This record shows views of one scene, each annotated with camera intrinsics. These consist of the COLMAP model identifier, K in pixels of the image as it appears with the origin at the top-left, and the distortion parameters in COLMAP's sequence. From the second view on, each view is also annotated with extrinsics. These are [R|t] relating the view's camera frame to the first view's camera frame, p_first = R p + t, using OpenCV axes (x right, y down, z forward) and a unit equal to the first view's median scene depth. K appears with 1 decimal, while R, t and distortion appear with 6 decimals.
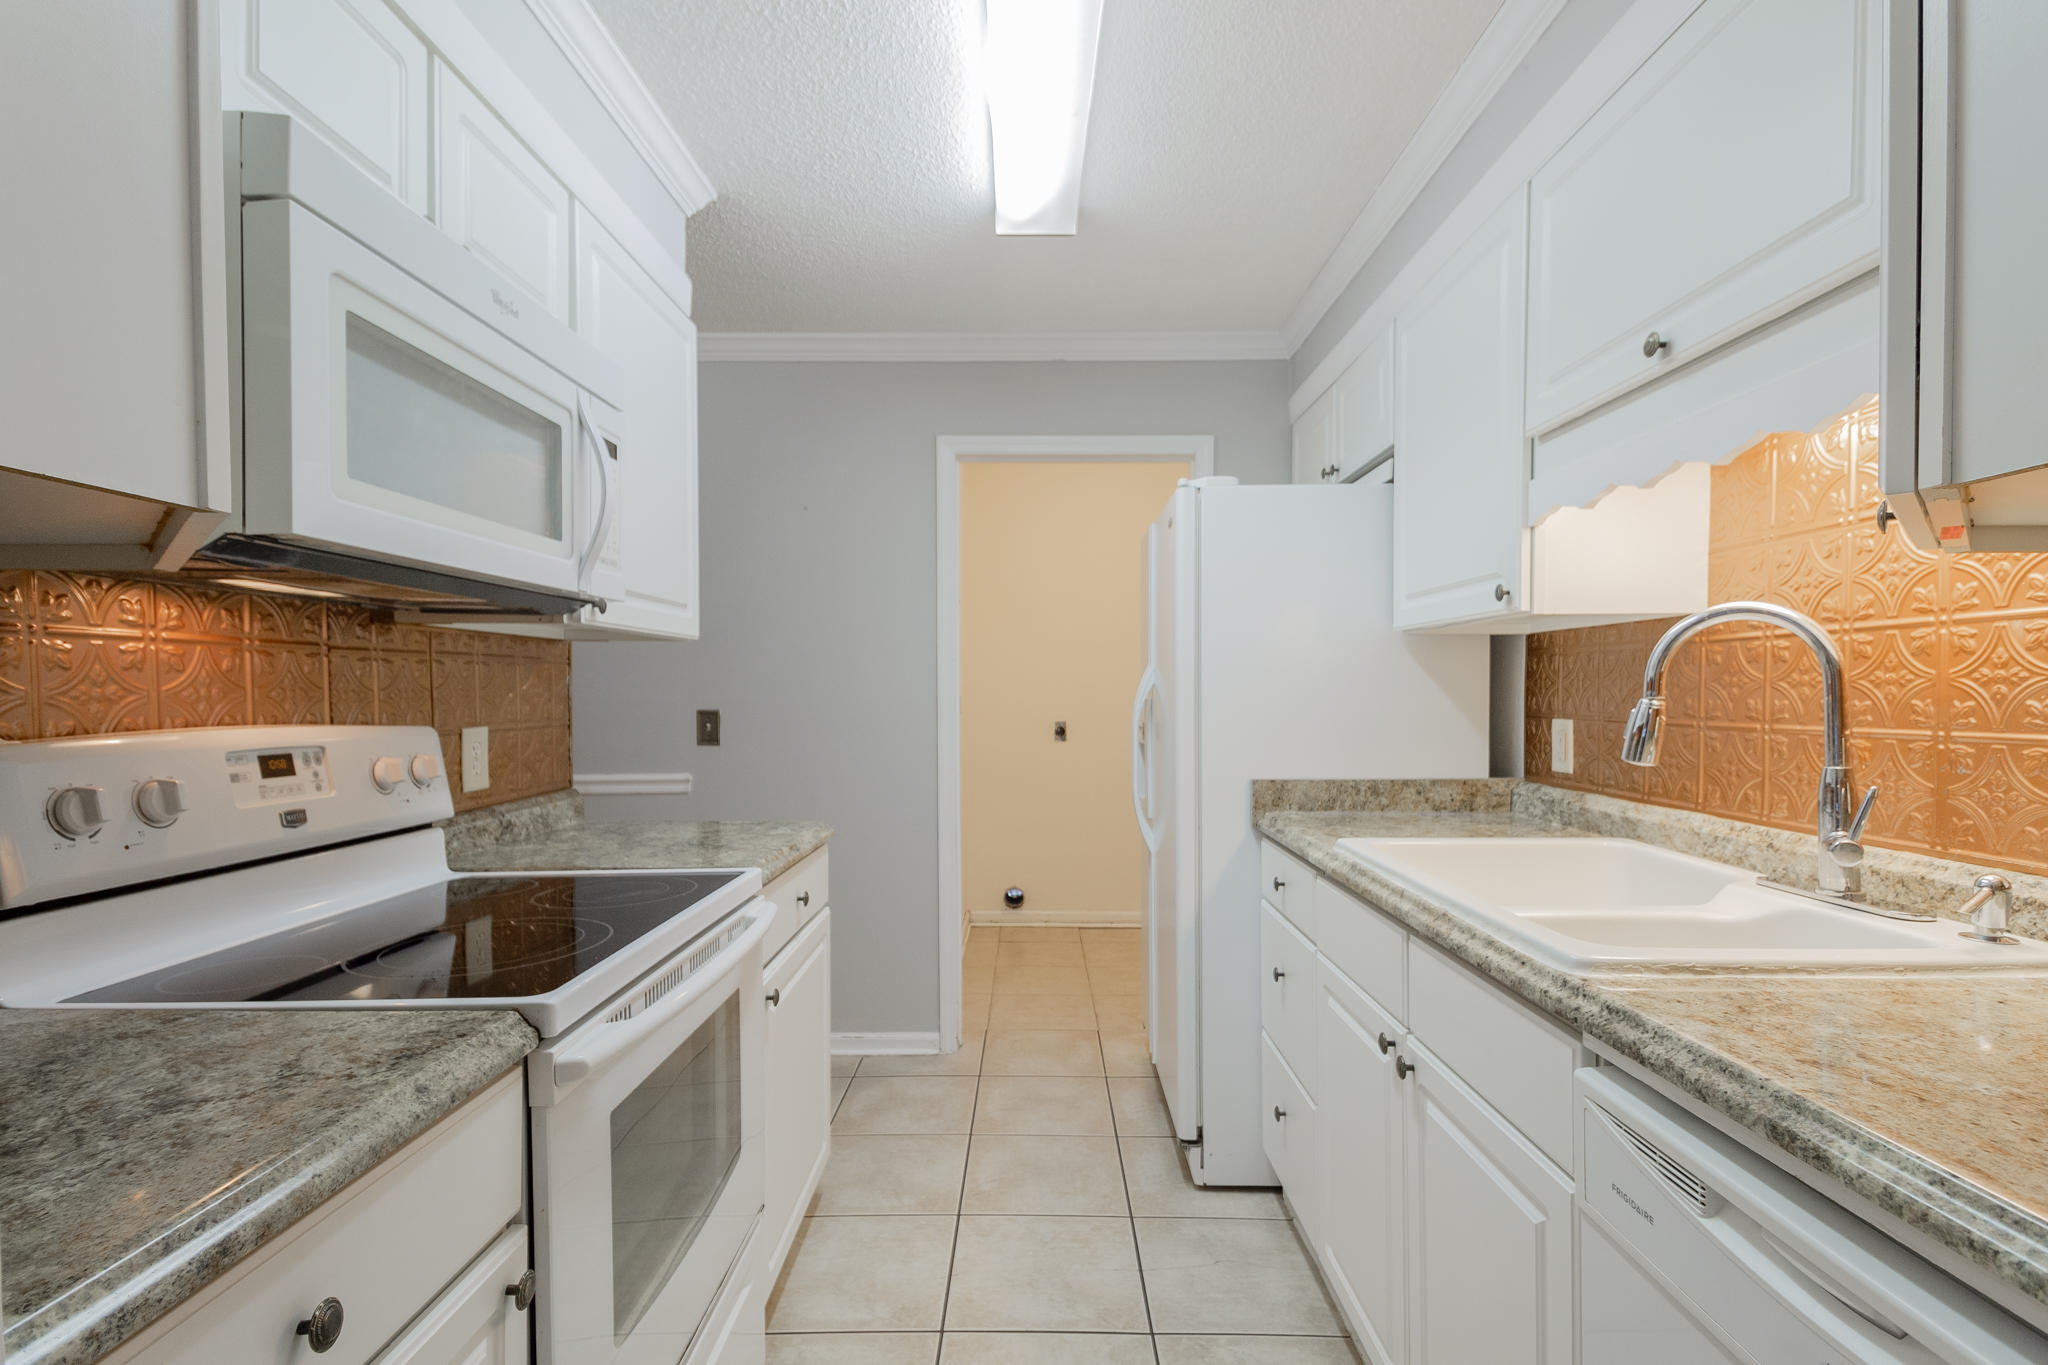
lens RADIAL K [[952.9, 0, 1028.4], [0, 952.9, 712.8], [0, 0, 1]] dist [0.036563, -0.016949]
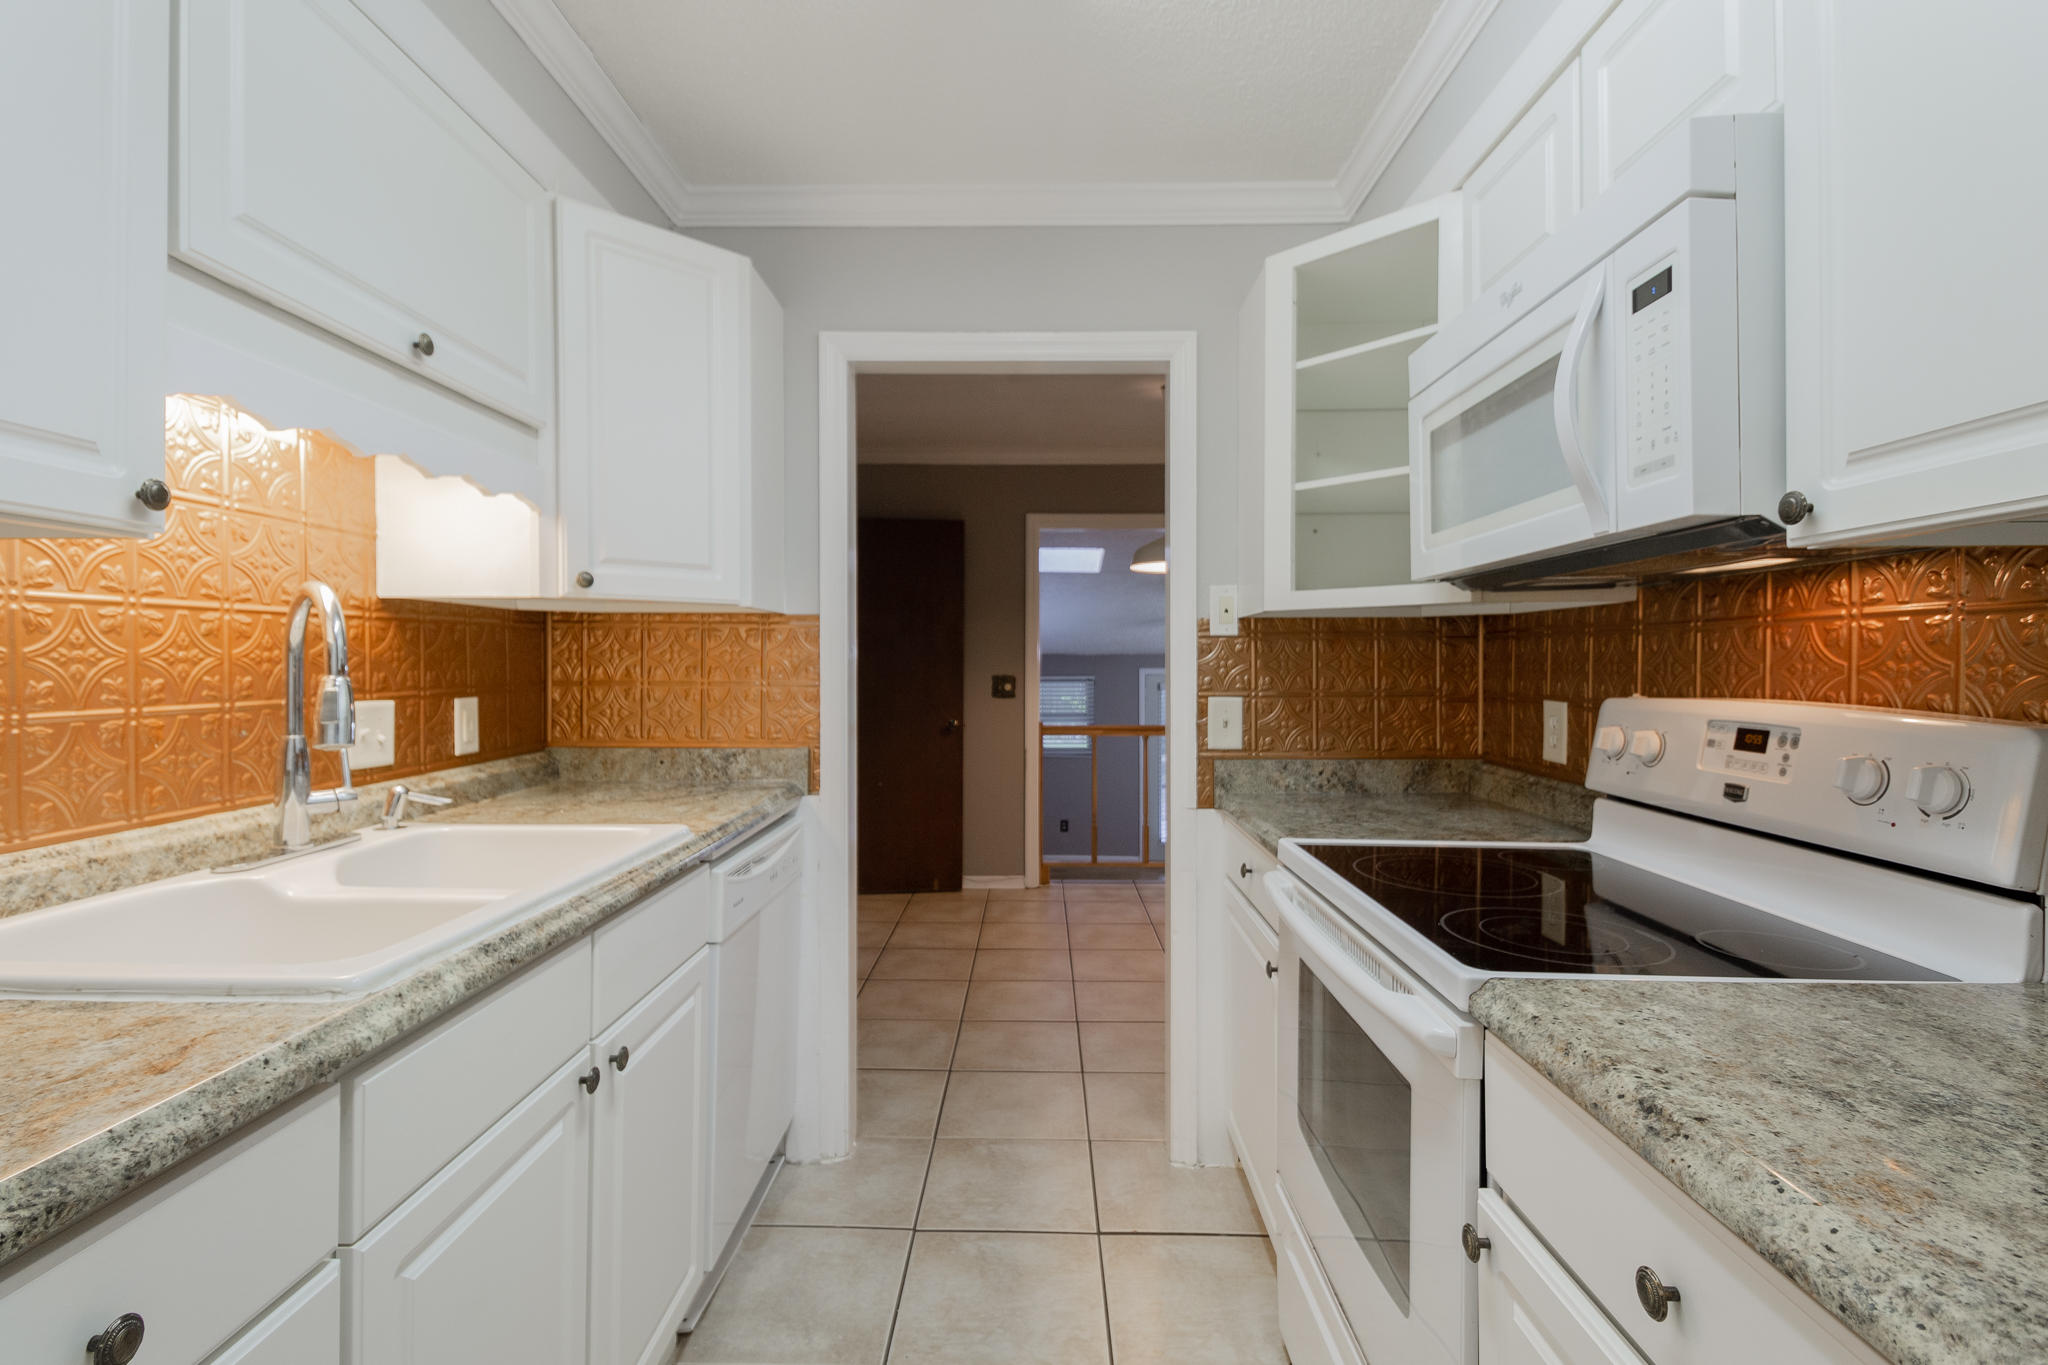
lens RADIAL K [[952.9, 0, 1024.3], [0, 952.9, 669.9], [0, 0, 1]] dist [0.036563, -0.016949]
pose [[-0.999982, 0.002512, 0.005376, -0.018683], [0.002668, 0.999567, 0.029303, -0.040014], [-0.005300, 0.029317, -0.999556, 1.602941]]
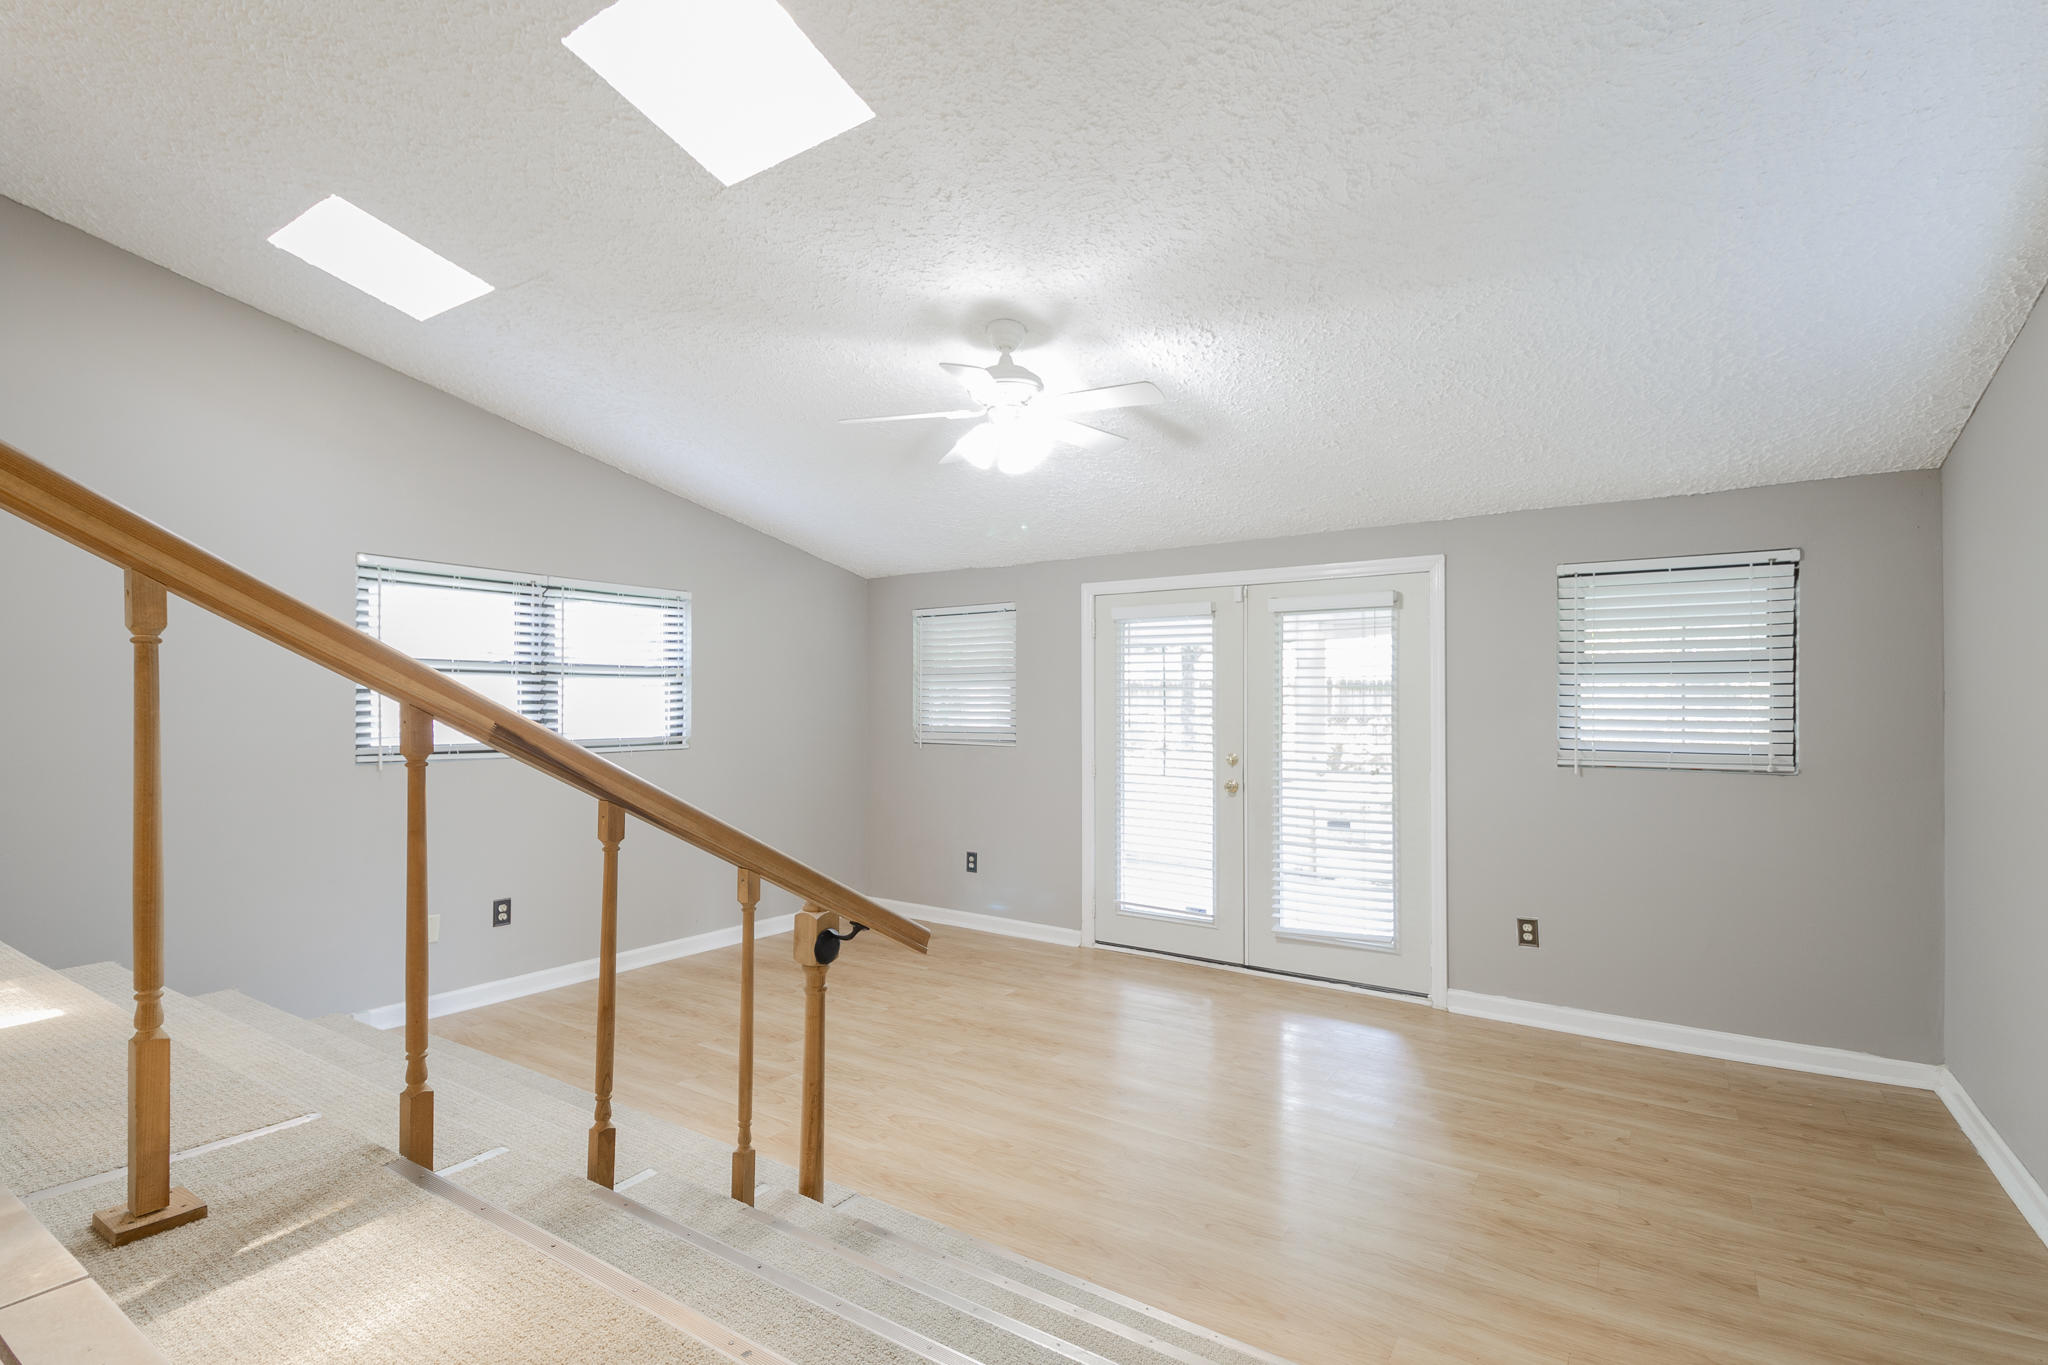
lens RADIAL K [[952.9, 0, 1002.5], [0, 952.9, 703.4], [0, 0, 1]] dist [0.036563, -0.016949]
pose [[-0.837092, 0.001375, 0.547060, -2.218498], [0.012776, 0.999773, 0.017037, 0.466119], [-0.546913, 0.021251, -0.836920, -1.395587]]
